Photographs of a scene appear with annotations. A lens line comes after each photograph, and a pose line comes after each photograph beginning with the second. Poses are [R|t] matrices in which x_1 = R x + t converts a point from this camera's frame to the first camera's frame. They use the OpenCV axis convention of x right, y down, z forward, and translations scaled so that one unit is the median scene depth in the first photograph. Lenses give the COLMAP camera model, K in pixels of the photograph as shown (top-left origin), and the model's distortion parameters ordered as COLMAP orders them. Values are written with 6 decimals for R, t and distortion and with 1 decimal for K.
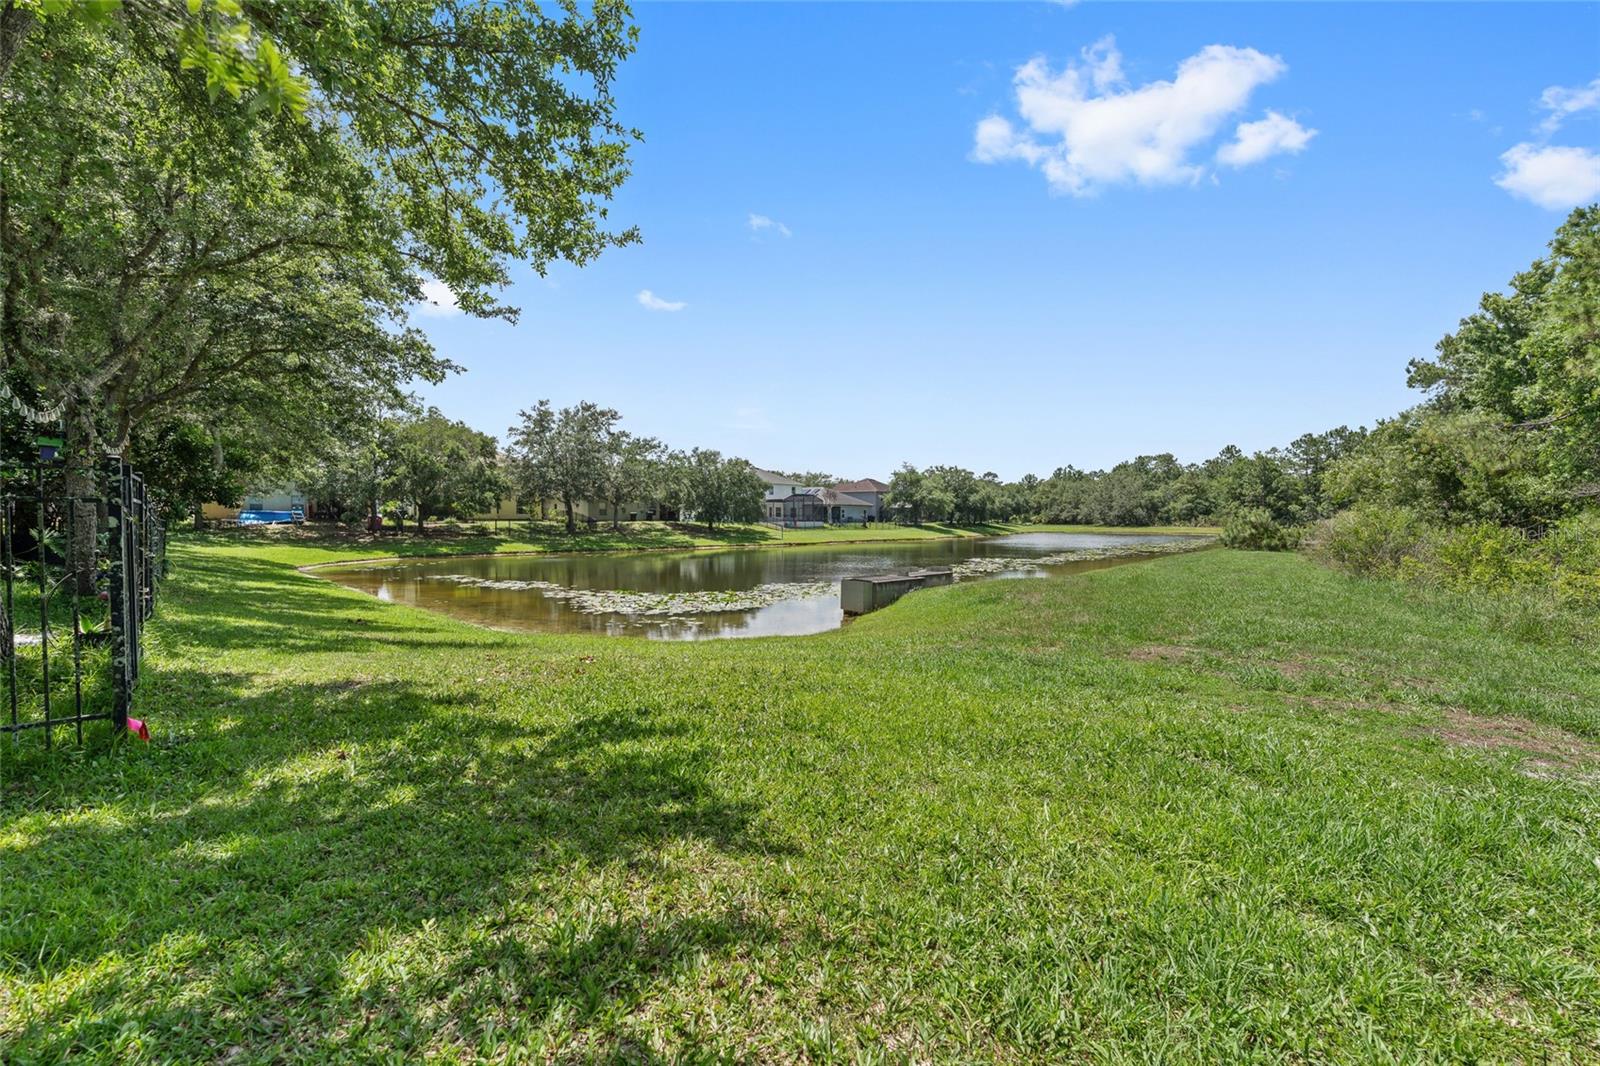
lens RADIAL K [[651.0, 0, 804.9], [0, 651.0, 530.5], [0, 0, 1]] dist [0.000652, -0.000772]
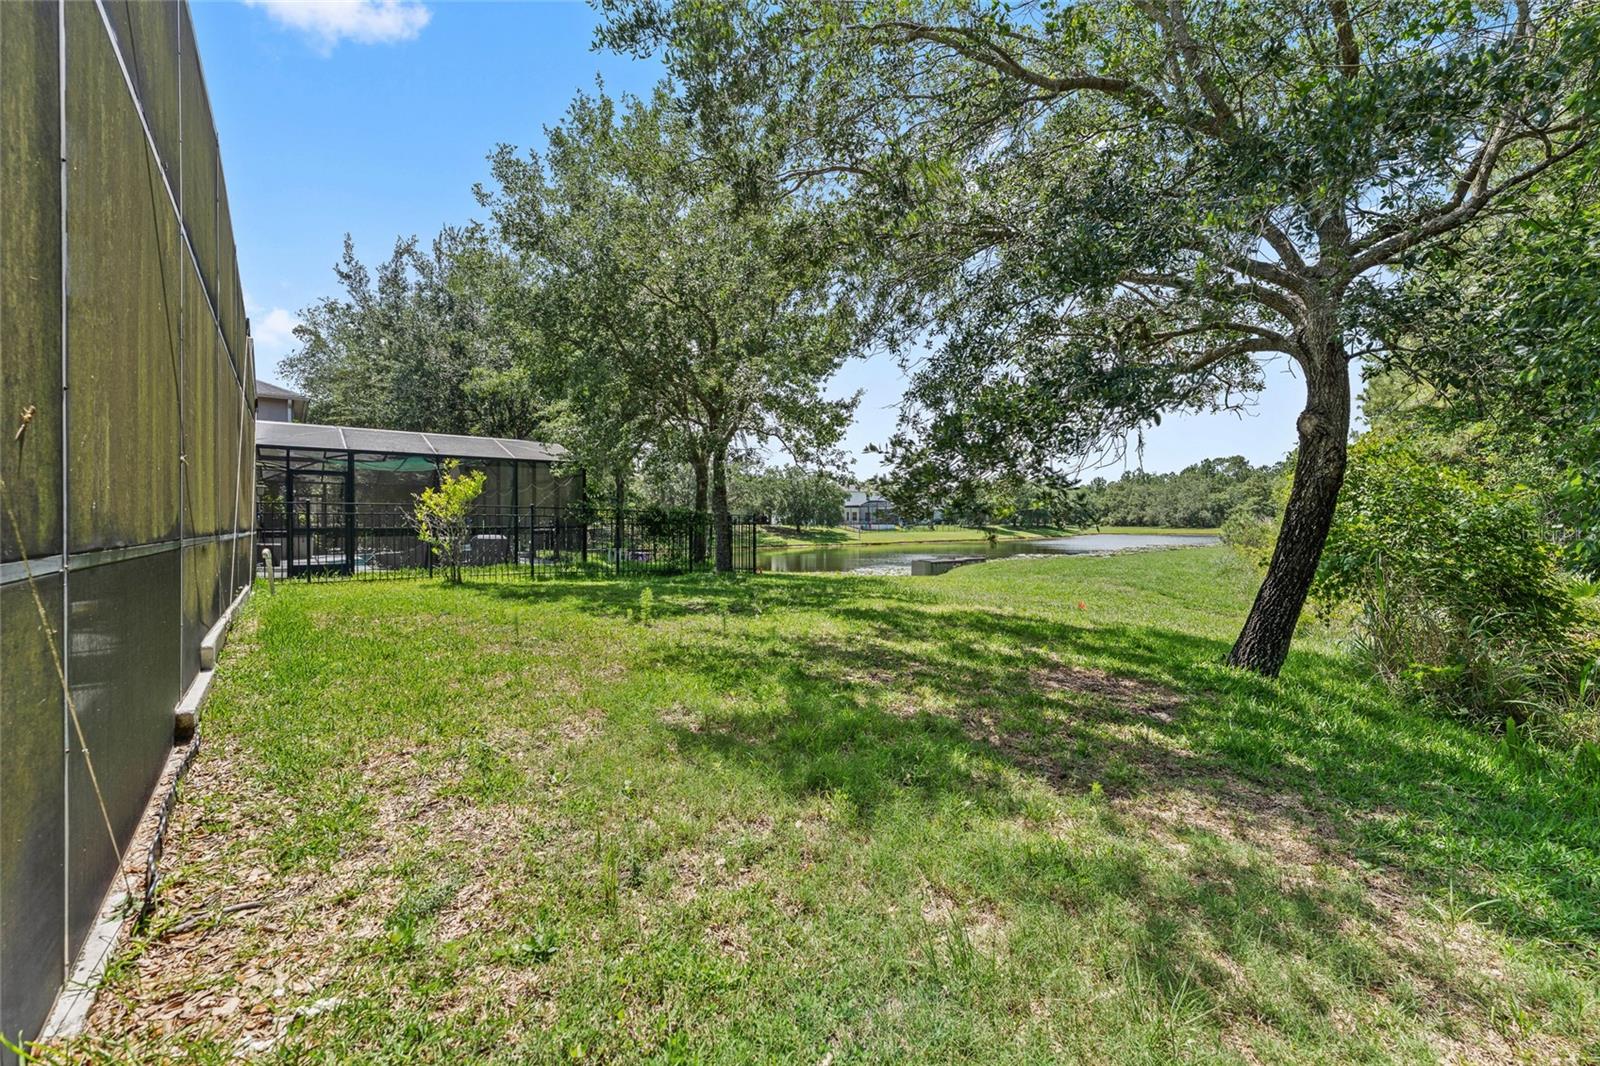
lens RADIAL K [[651.0, 0, 786.5], [0, 651.0, 531.5], [0, 0, 1]] dist [0.000652, -0.000772]
pose [[0.991411, -0.001463, -0.130776, -0.010369], [0.001230, 0.999998, -0.001864, 0.000206], [0.130778, 0.001688, 0.991410, -0.144878]]
